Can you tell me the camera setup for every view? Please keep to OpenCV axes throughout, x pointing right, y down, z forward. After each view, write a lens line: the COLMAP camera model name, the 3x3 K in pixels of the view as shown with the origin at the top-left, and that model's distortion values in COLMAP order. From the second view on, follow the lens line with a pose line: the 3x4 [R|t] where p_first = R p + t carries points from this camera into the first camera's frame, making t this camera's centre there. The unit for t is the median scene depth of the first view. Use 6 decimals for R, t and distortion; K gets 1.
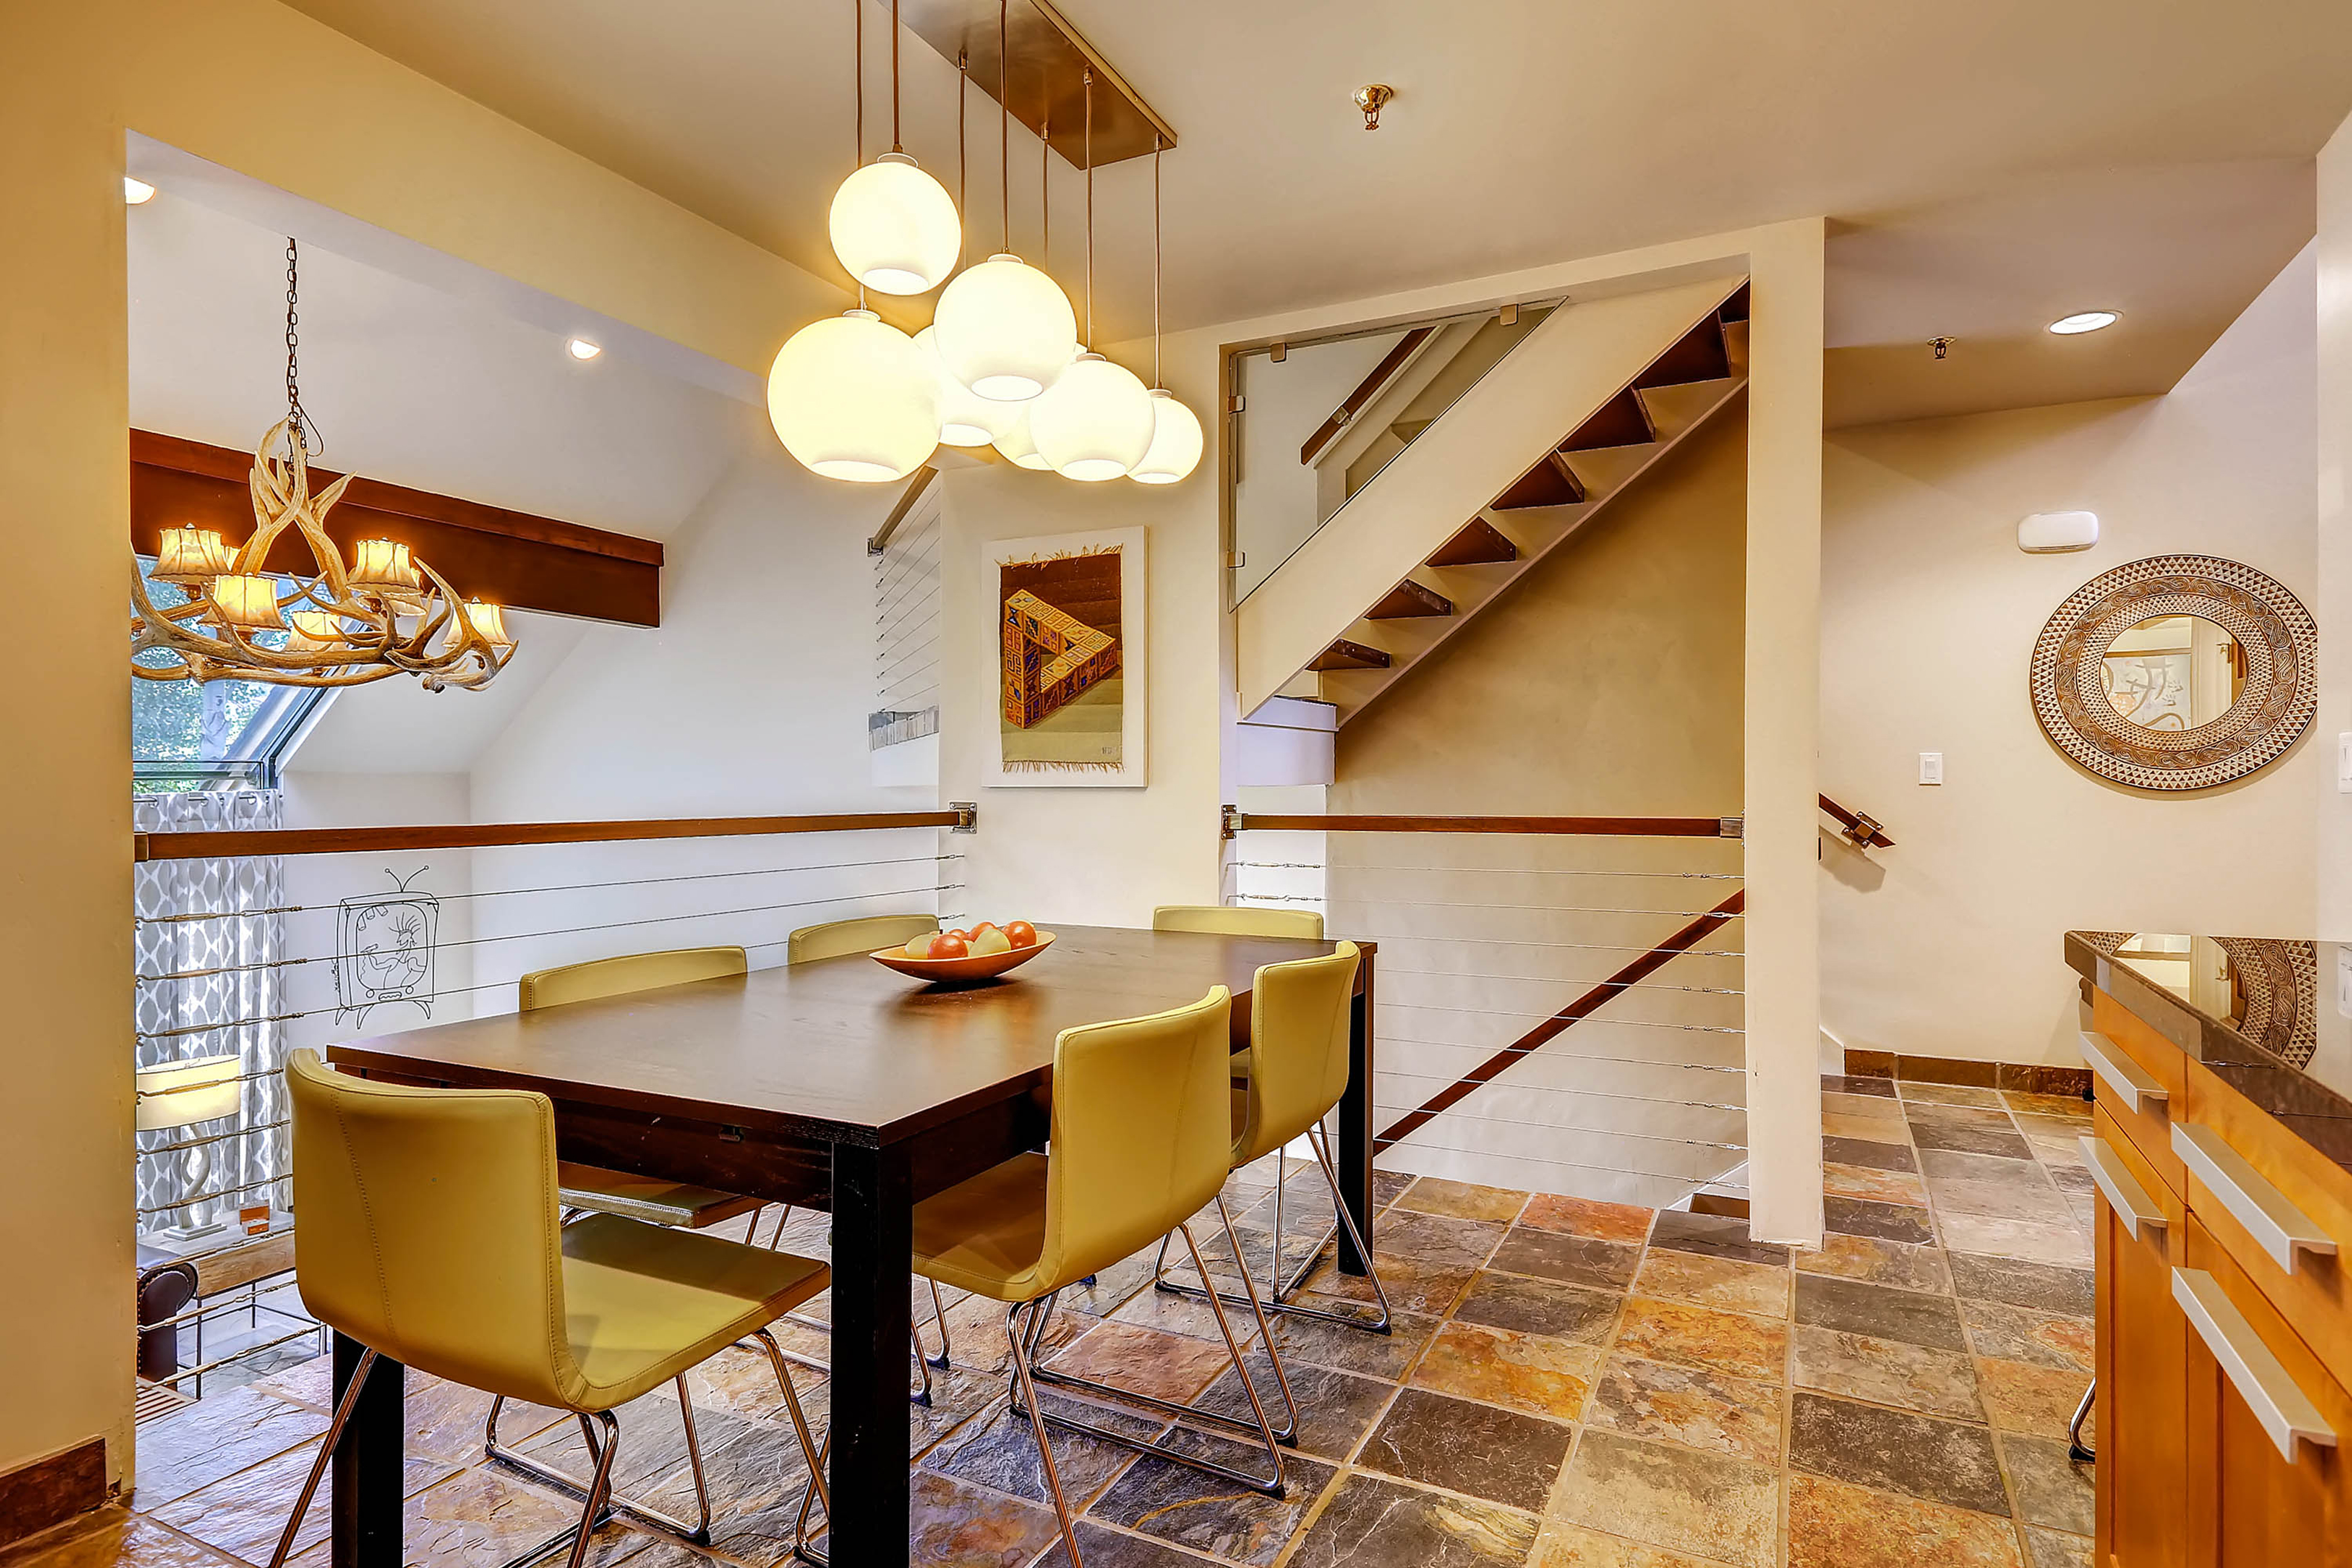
lens RADIAL K [[1270.0, 0, 1173.9], [0, 1270.0, 782.7], [0, 0, 1]] dist [0.003795, 0.000344]
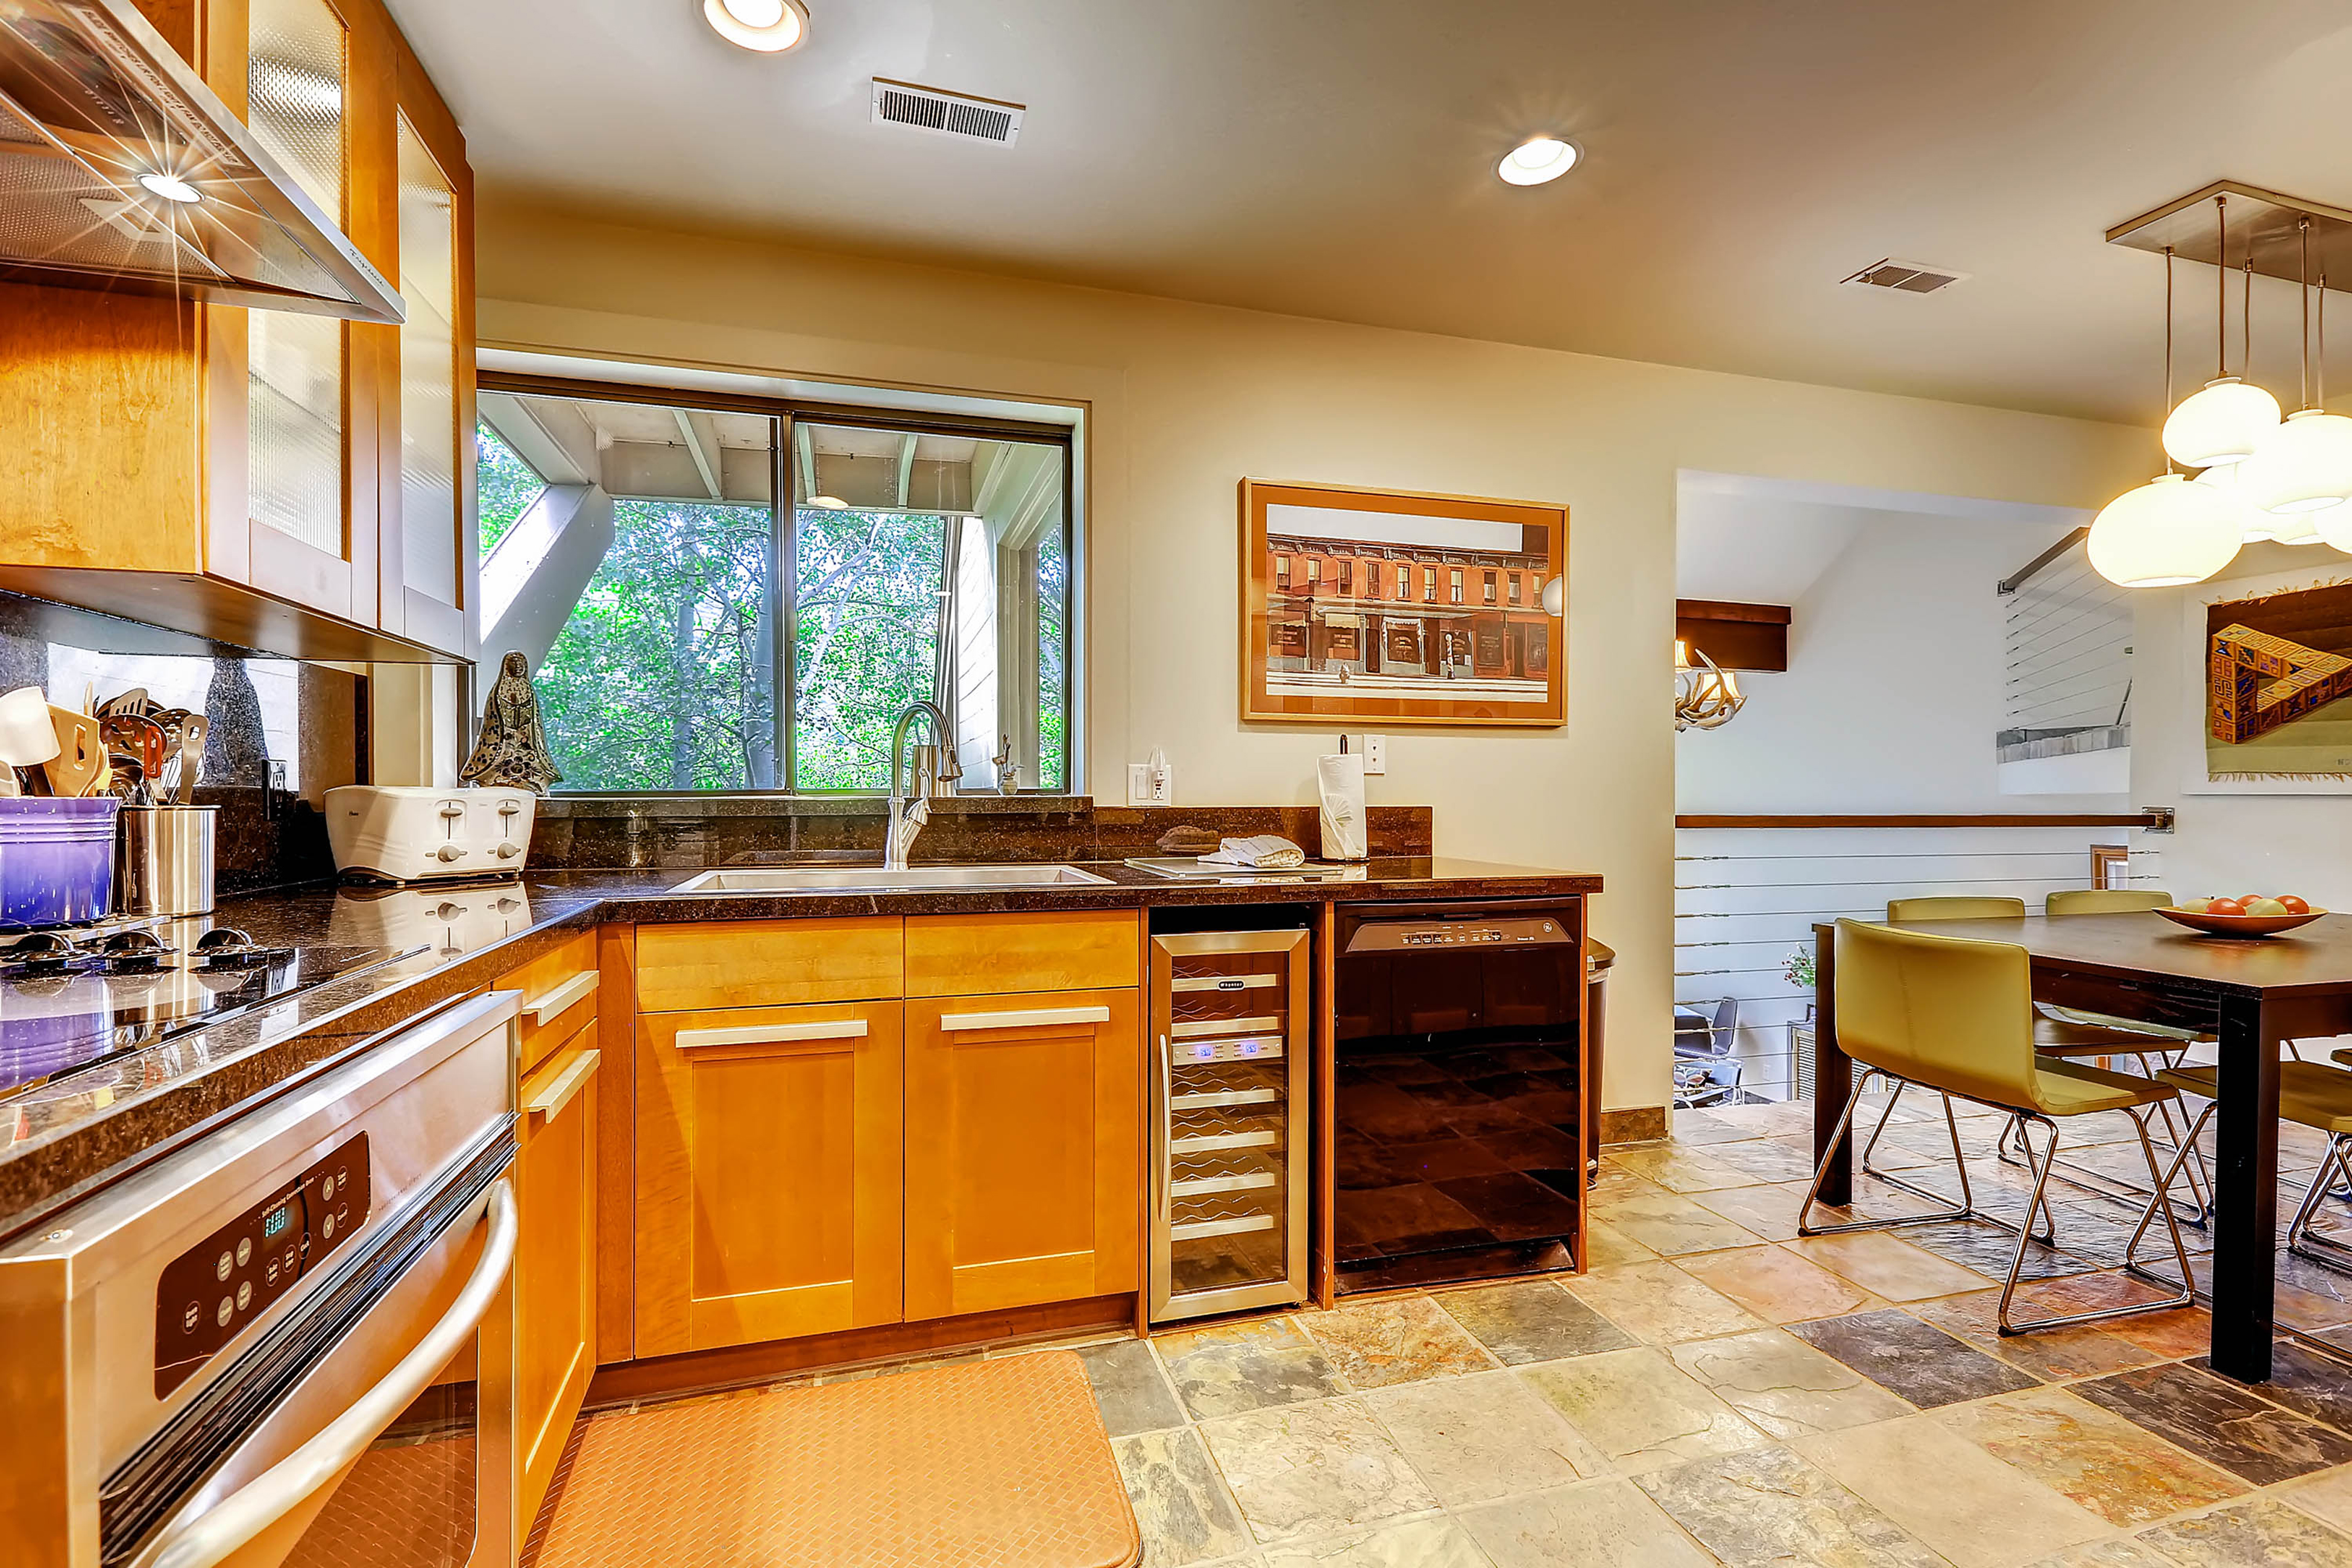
lens RADIAL K [[1054.9, 0, 1162.7], [0, 1054.9, 806.1], [0, 0, 1]] dist [0.001538, -0.000343]
pose [[0.671994, 0.011139, -0.740473, -0.061361], [-0.000796, 0.999897, 0.014319, 0.001134], [0.740556, -0.009033, 0.671934, -0.378208]]
